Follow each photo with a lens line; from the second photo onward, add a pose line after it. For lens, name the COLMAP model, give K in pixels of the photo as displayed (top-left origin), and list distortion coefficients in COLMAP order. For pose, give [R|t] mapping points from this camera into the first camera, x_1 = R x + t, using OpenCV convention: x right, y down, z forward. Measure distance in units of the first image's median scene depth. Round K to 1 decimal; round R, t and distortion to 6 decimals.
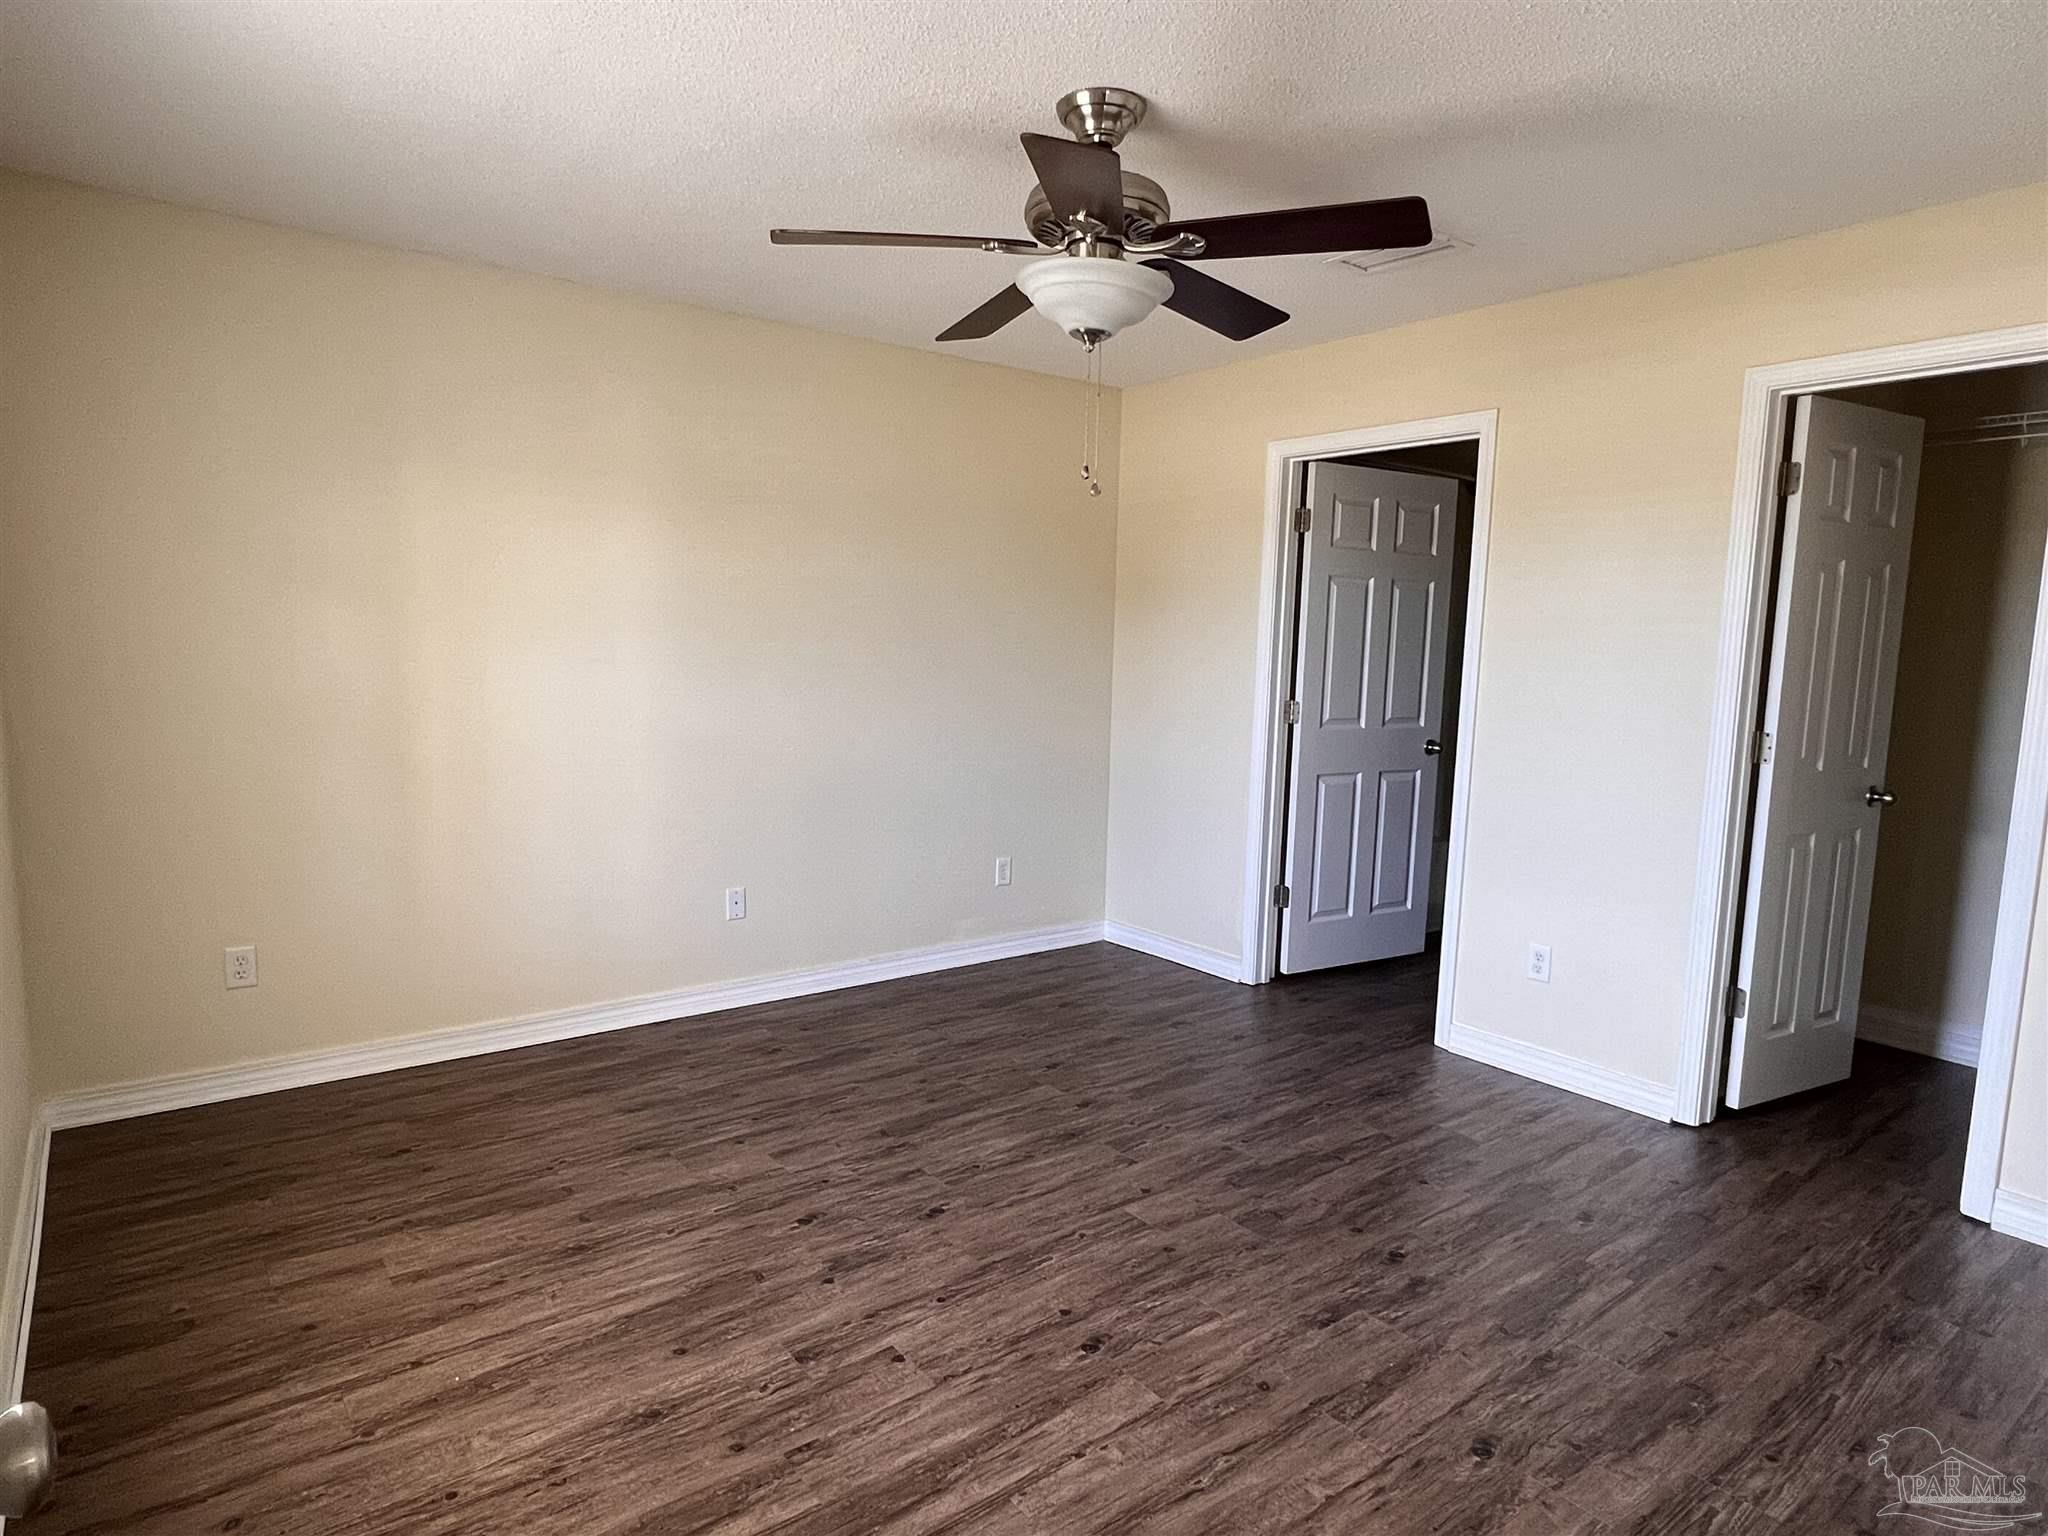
lens RADIAL K [[1169.0, 0, 1013.9], [0, 1169.0, 768.4], [0, 0, 1]] dist [0.002766, -0.001216]
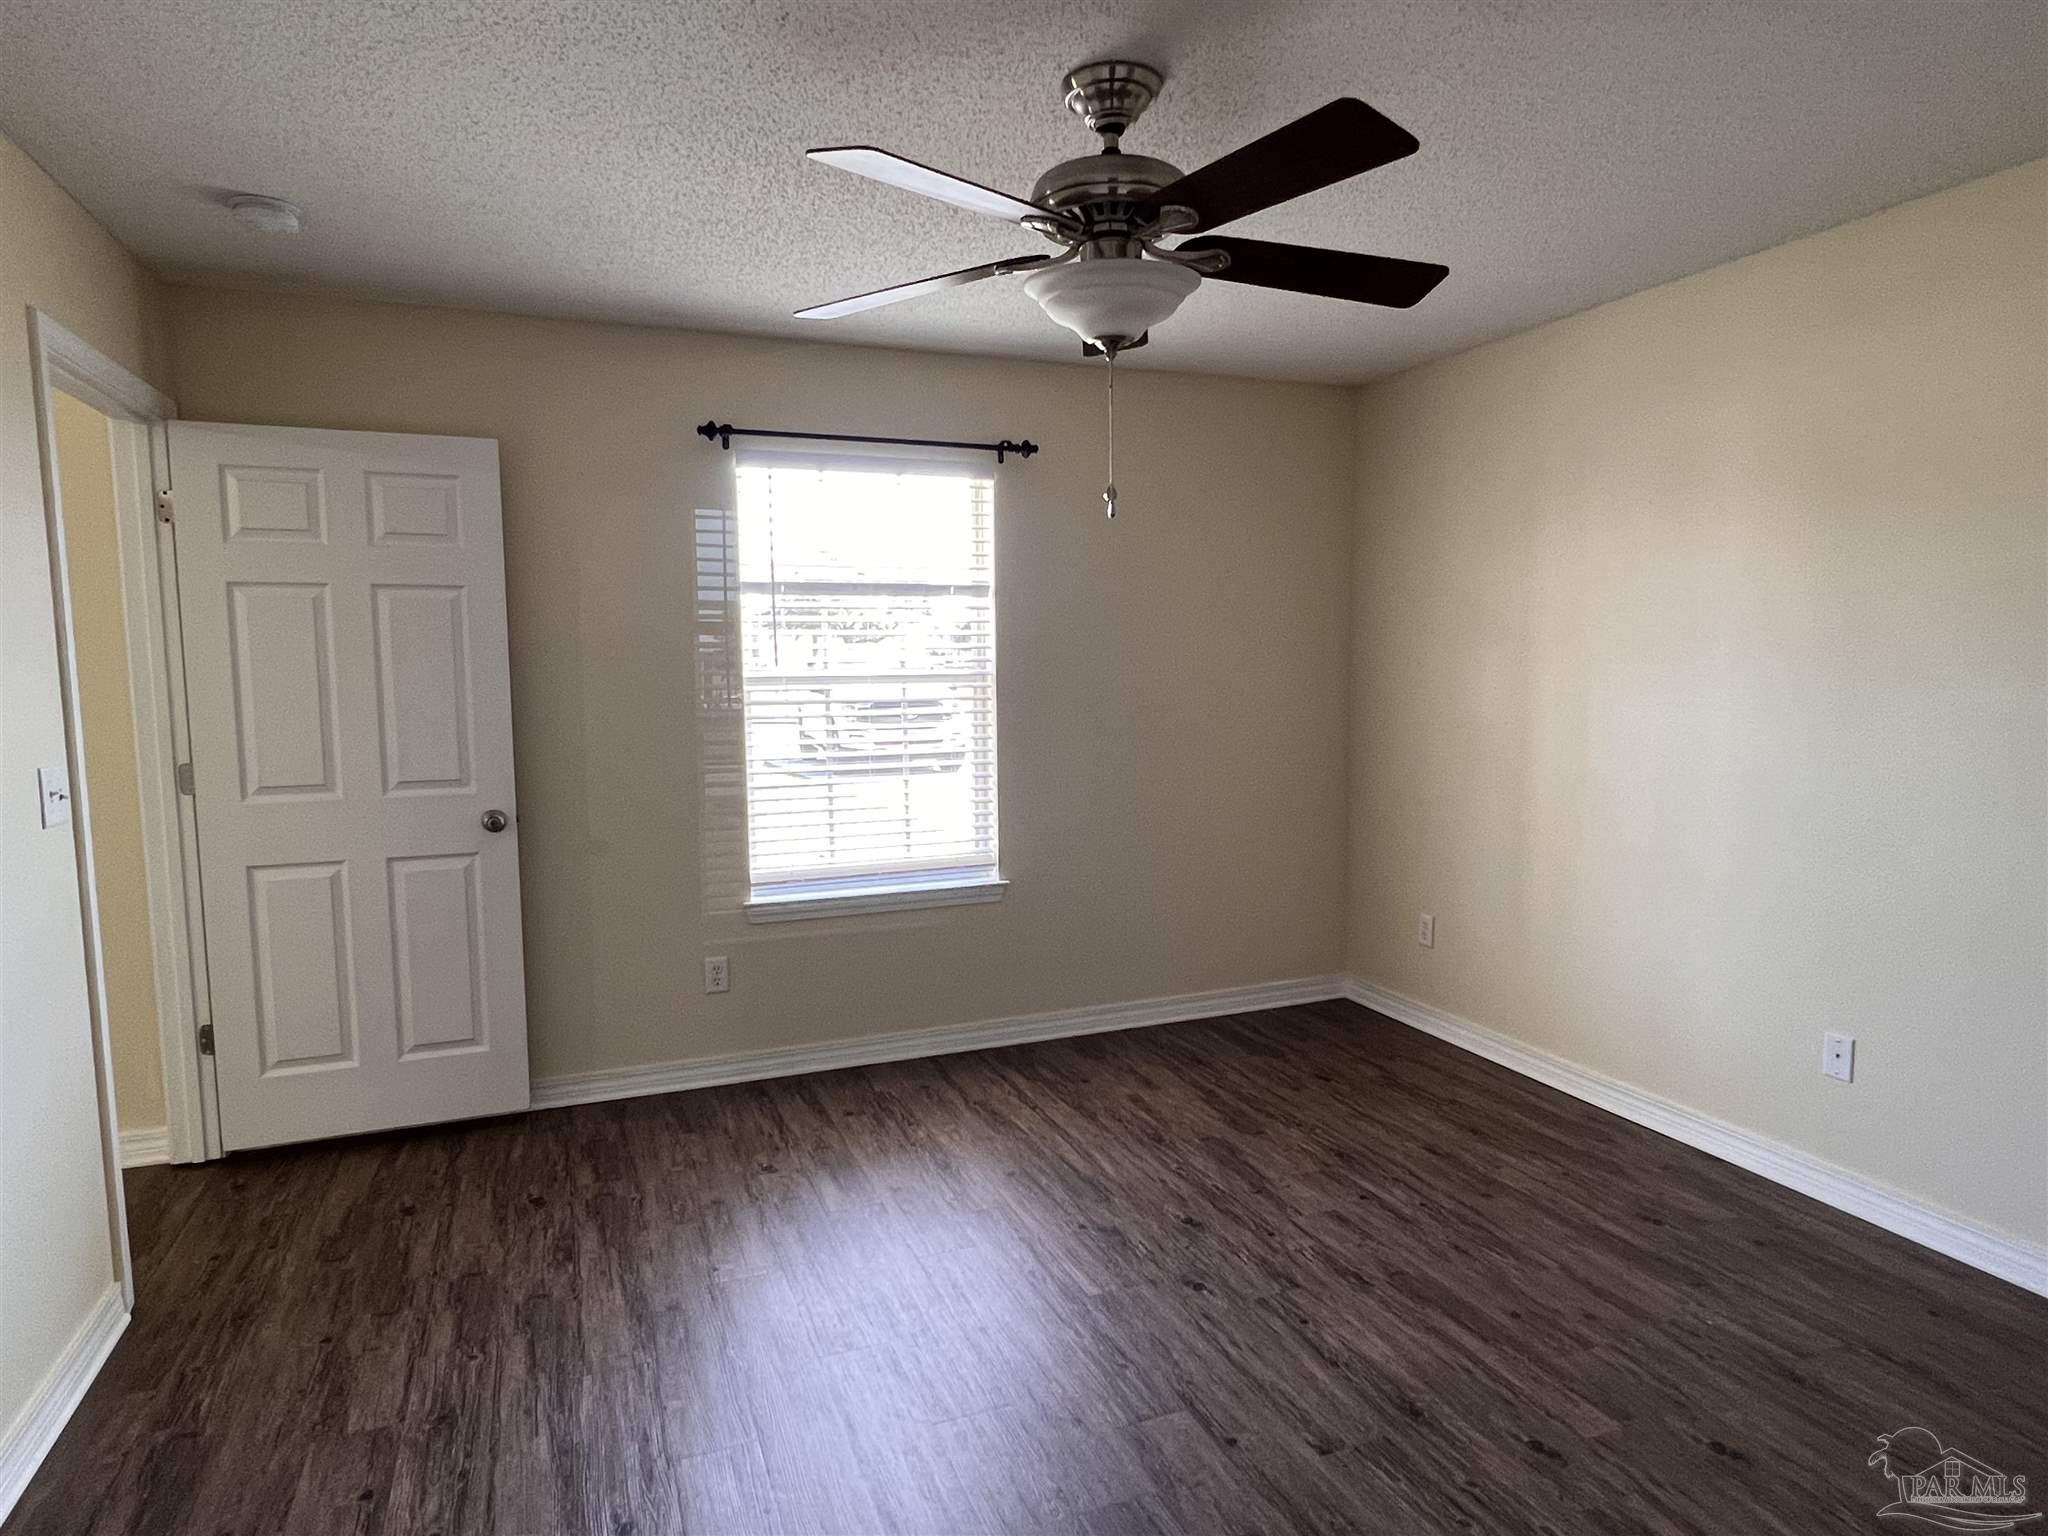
lens RADIAL K [[1169.0, 0, 1014.7], [0, 1169.0, 770.1], [0, 0, 1]] dist [0.002766, -0.001216]
pose [[-0.267886, 0.072891, -0.960689, 0.743355], [-0.104963, 0.988991, 0.104307, -0.100993], [0.957716, 0.128779, -0.257286, 0.919294]]
